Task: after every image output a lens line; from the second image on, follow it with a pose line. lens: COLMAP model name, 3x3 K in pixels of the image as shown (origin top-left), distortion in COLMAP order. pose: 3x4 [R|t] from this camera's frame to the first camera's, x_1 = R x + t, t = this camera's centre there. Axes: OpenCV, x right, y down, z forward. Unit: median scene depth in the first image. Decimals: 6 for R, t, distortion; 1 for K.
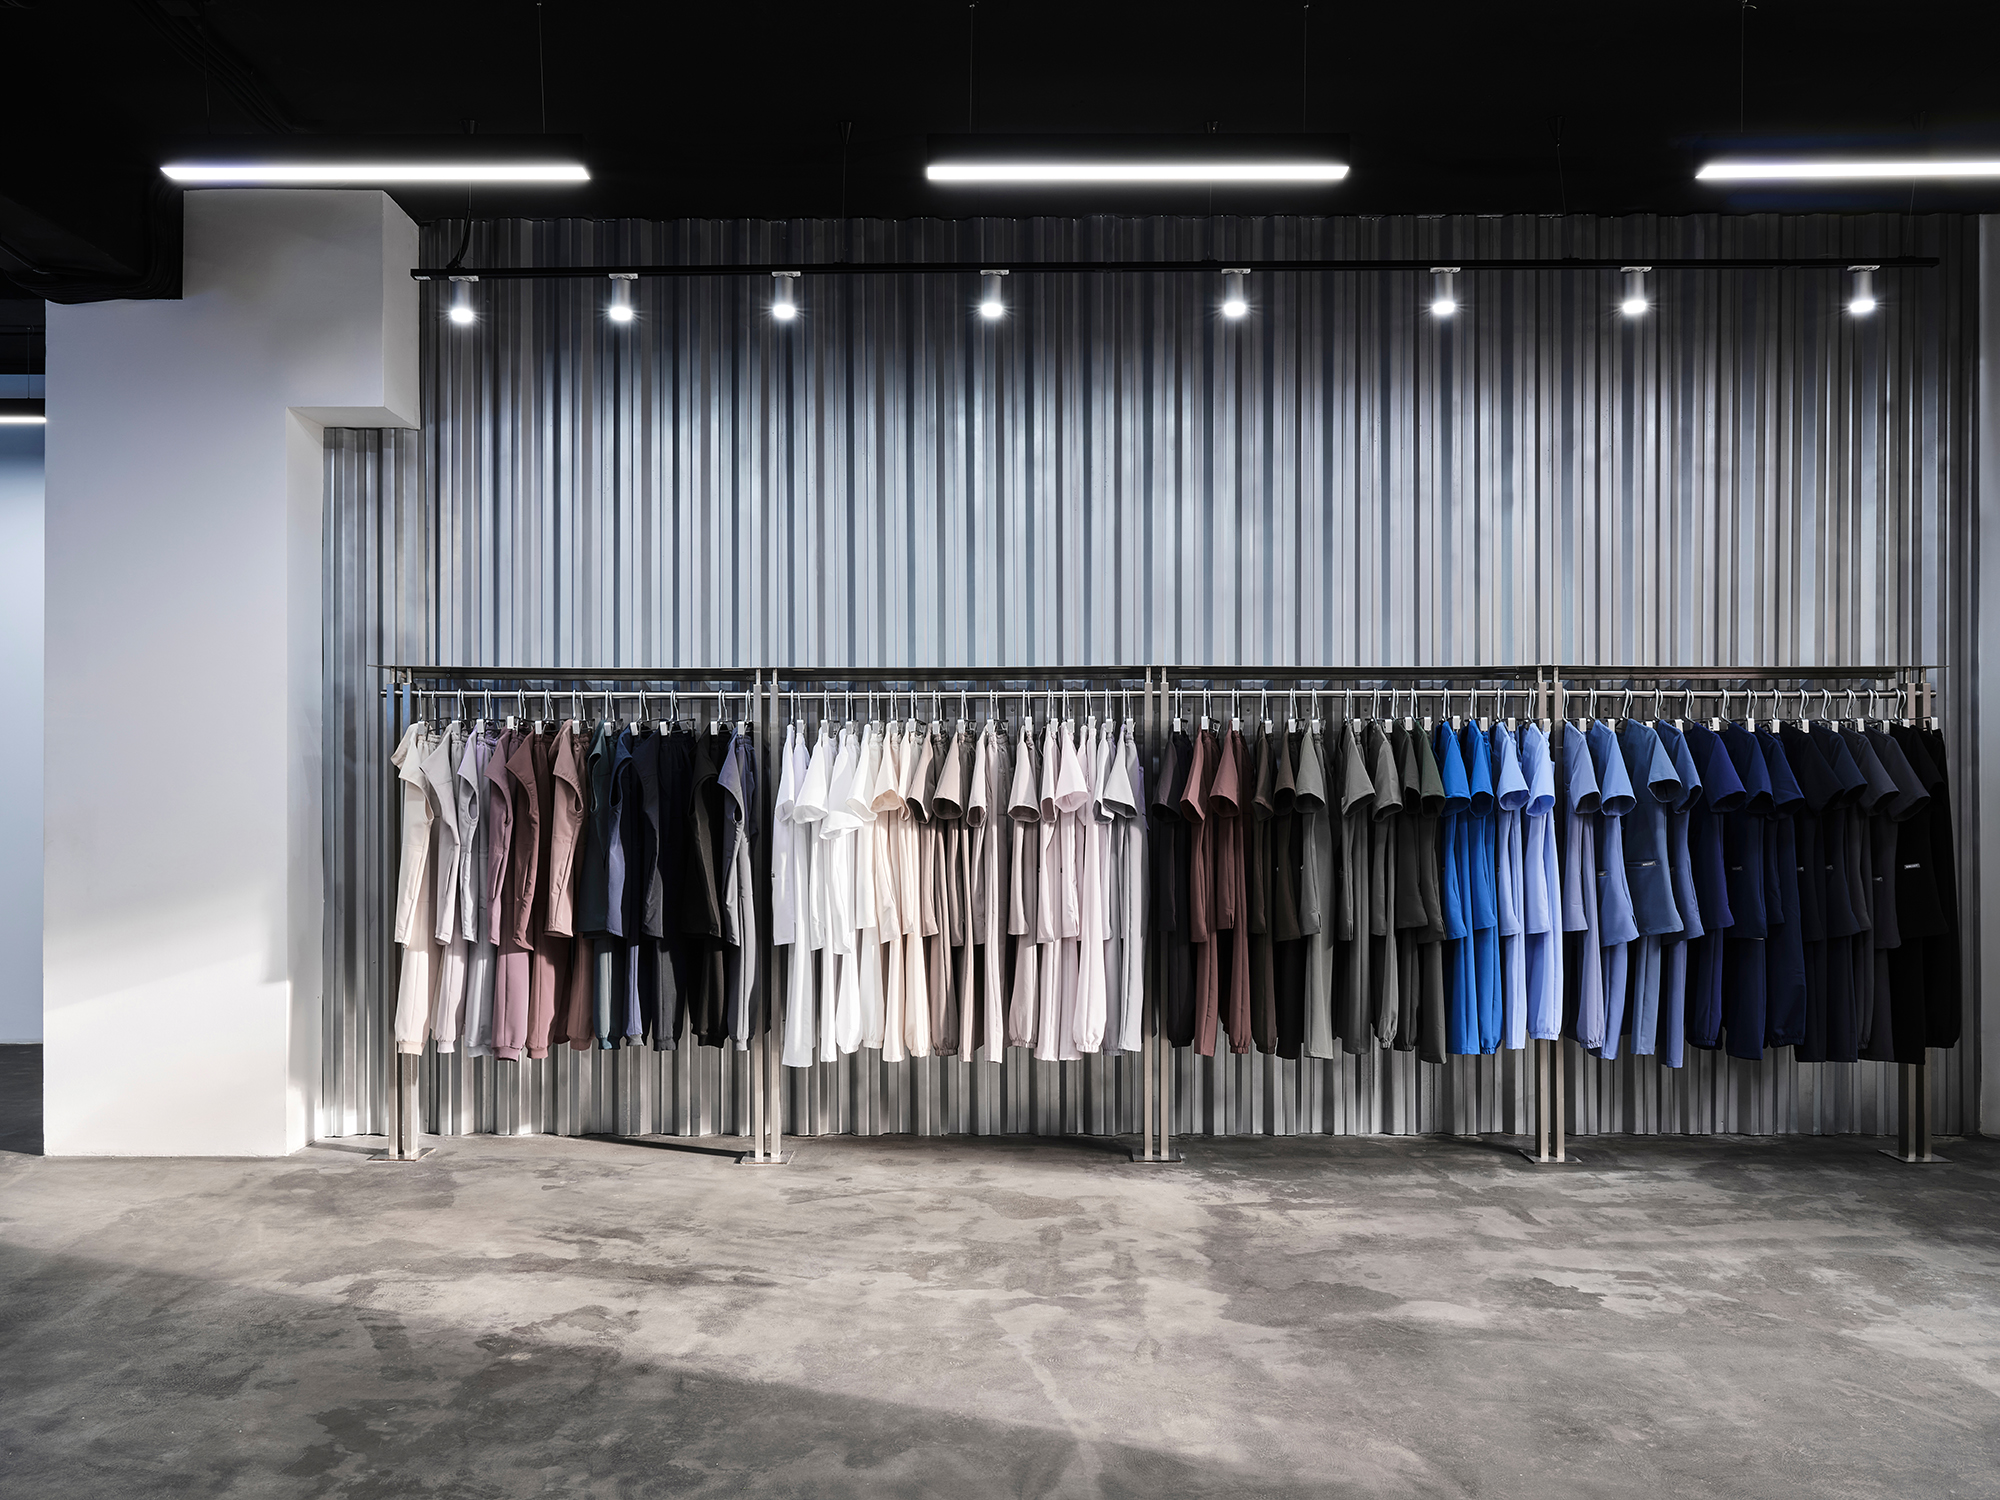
lens RADIAL K [[1490.7, 0, 1002.1], [0, 1490.7, 774.2], [0, 0, 1]] dist [-0.003614, -0.002488]
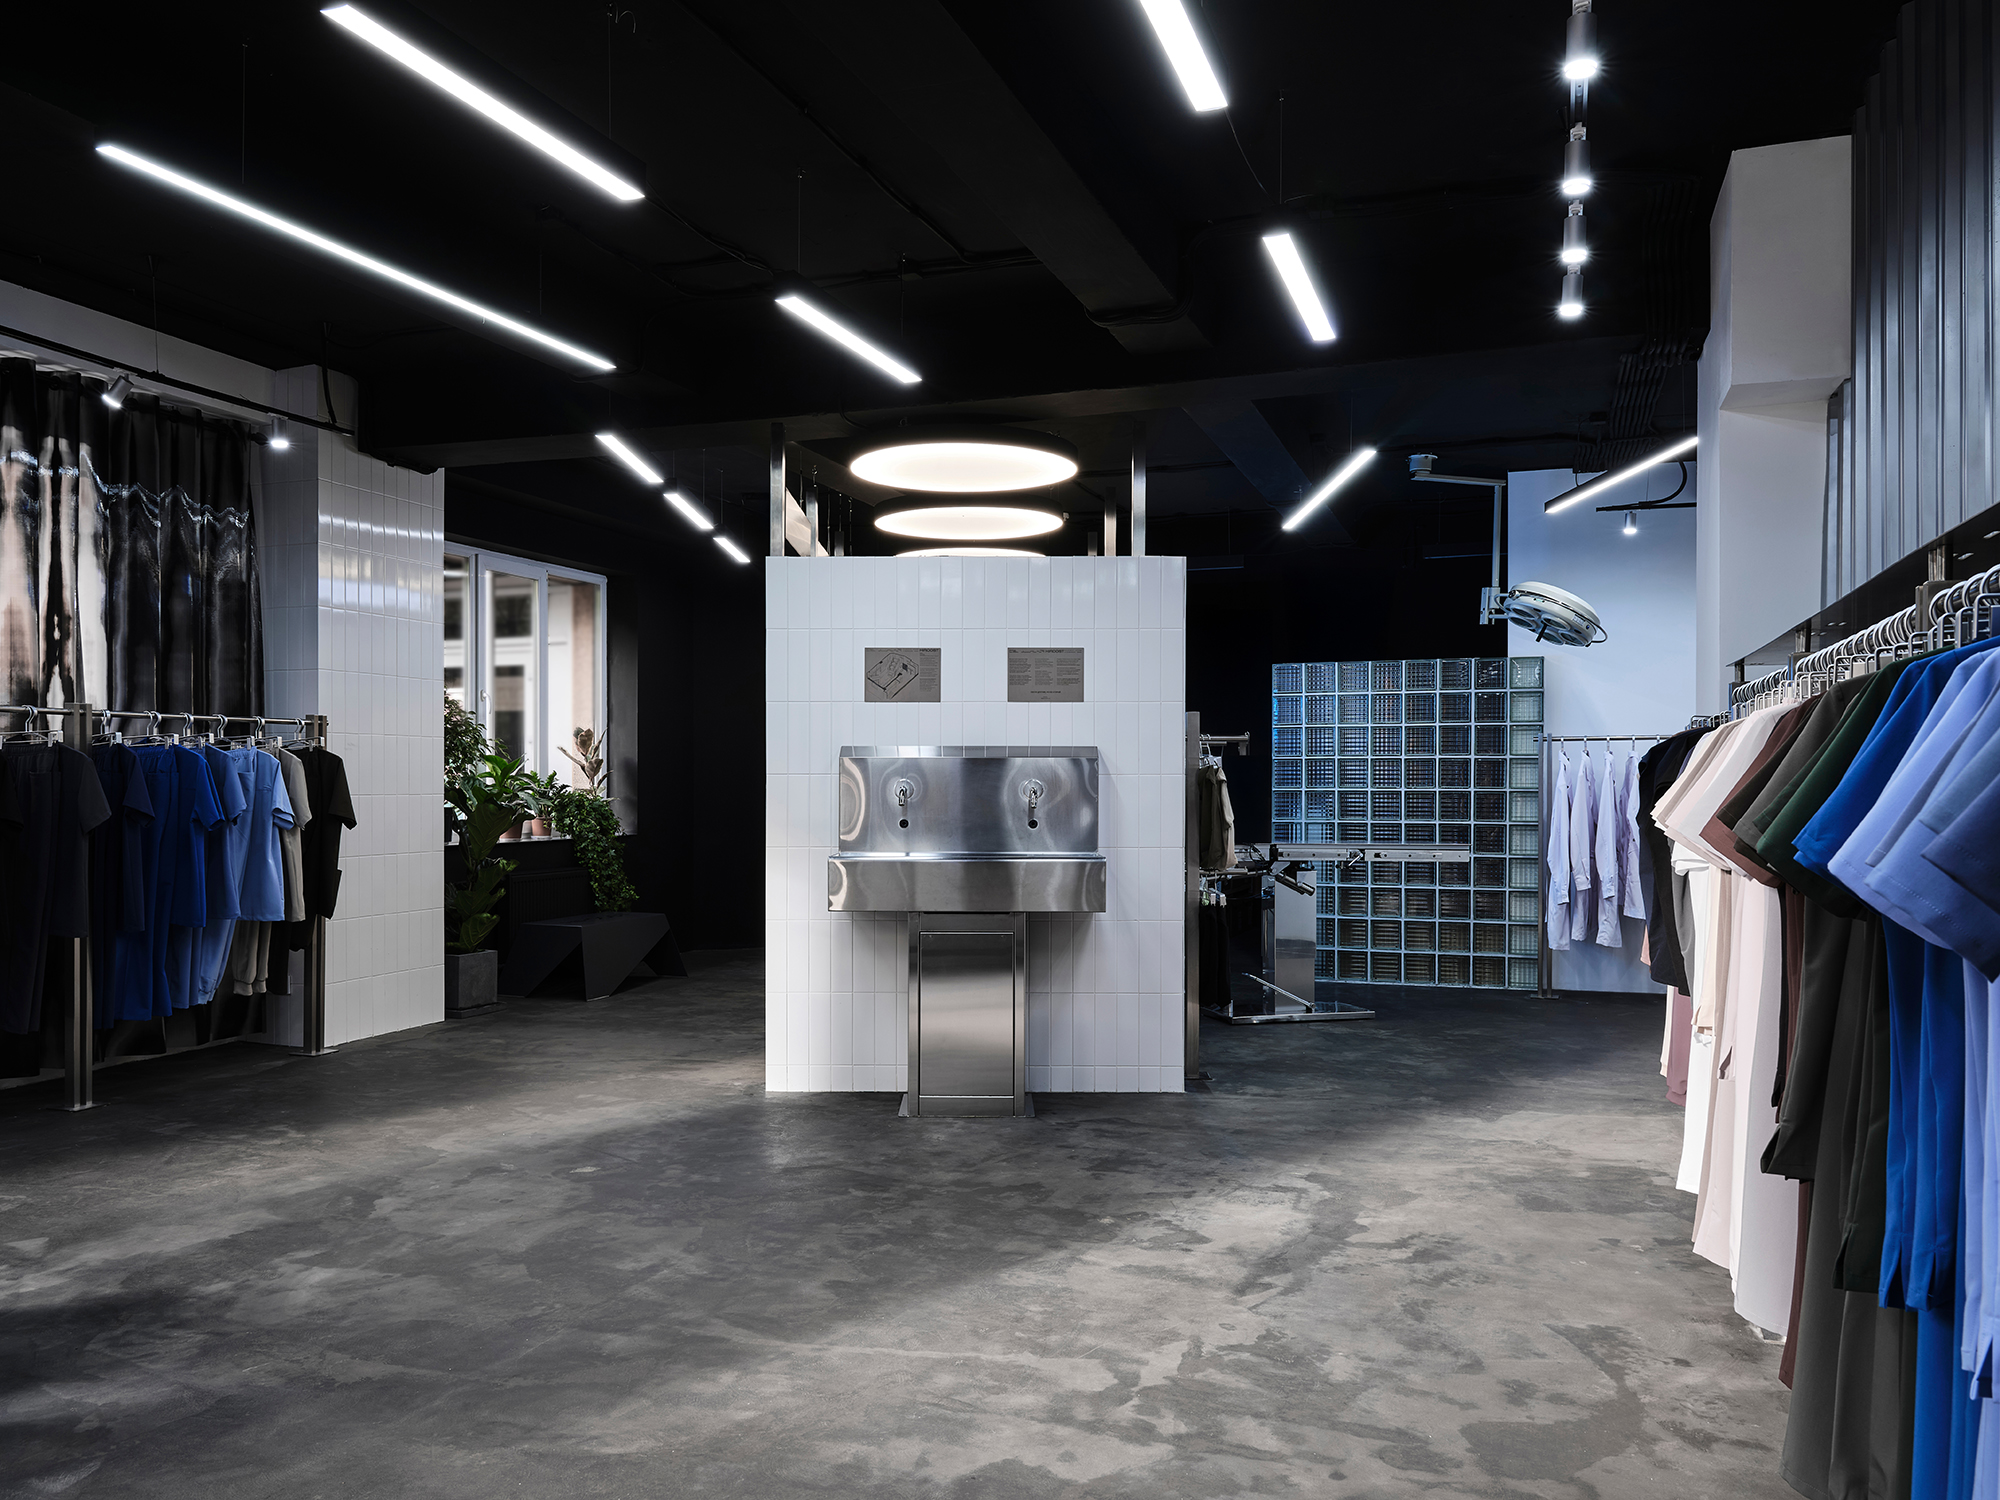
lens RADIAL K [[1490.7, 0, 1002.1], [0, 1490.7, 774.2], [0, 0, 1]] dist [-0.003614, -0.002488]
pose [[-0.330536, -0.003444, -0.943787, 0.896675], [-0.001310, 0.999994, -0.003191, -0.011212], [0.943793, 0.000182, -0.330538, 1.226215]]
